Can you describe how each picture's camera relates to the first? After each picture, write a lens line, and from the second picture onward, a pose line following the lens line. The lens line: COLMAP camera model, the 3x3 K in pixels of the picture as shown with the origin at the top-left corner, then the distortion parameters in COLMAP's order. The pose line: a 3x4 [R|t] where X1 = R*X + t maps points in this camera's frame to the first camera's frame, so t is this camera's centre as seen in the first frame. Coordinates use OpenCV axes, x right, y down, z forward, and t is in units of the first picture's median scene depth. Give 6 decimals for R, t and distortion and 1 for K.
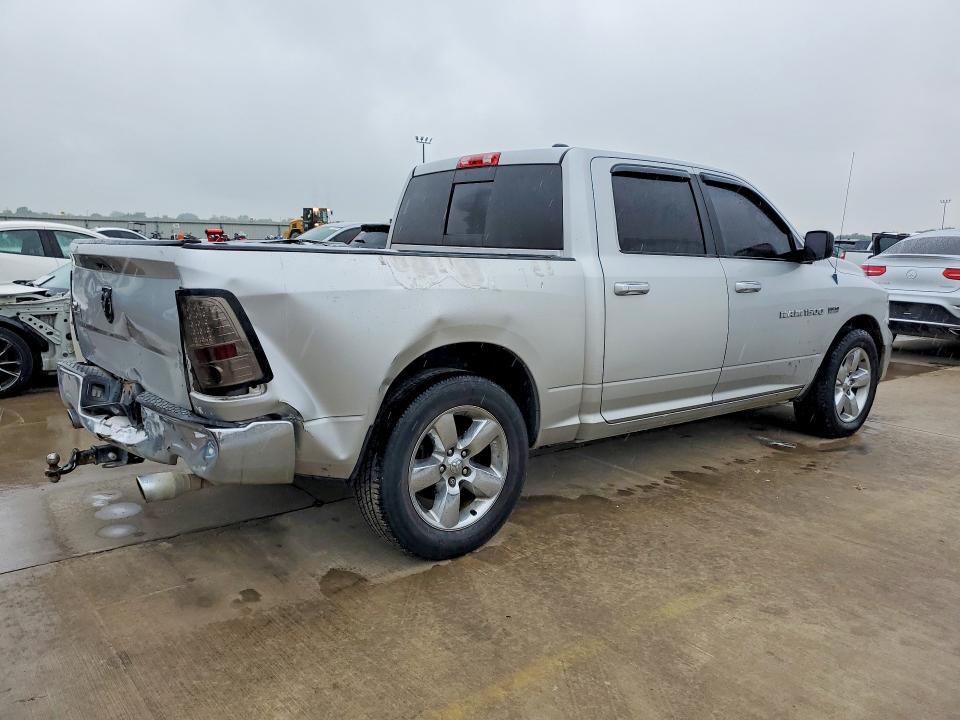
lens RADIAL K [[753.1, 0, 482.6], [0, 753.1, 358.5], [0, 0, 1]] dist [0.048957, -0.061598]
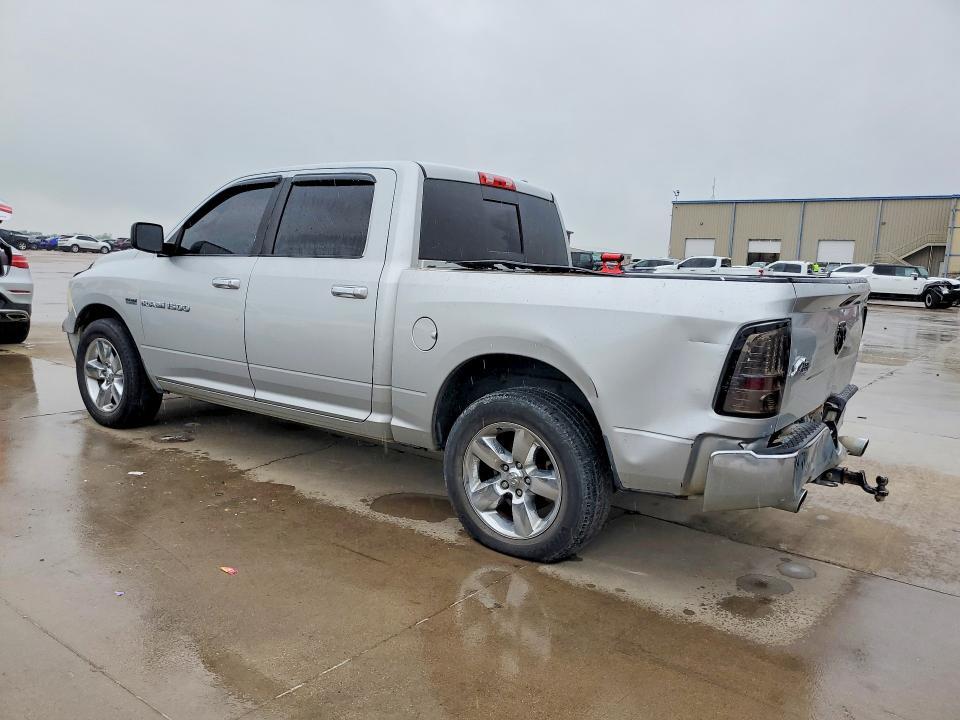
lens RADIAL K [[753.1, 0, 482.6], [0, 753.1, 358.5], [0, 0, 1]] dist [0.048957, -0.061598]
pose [[-0.265509, -0.150841, 0.952235, -0.885271], [0.092482, 0.979146, 0.180890, -0.179674], [-0.959663, 0.136092, -0.246022, 1.112969]]
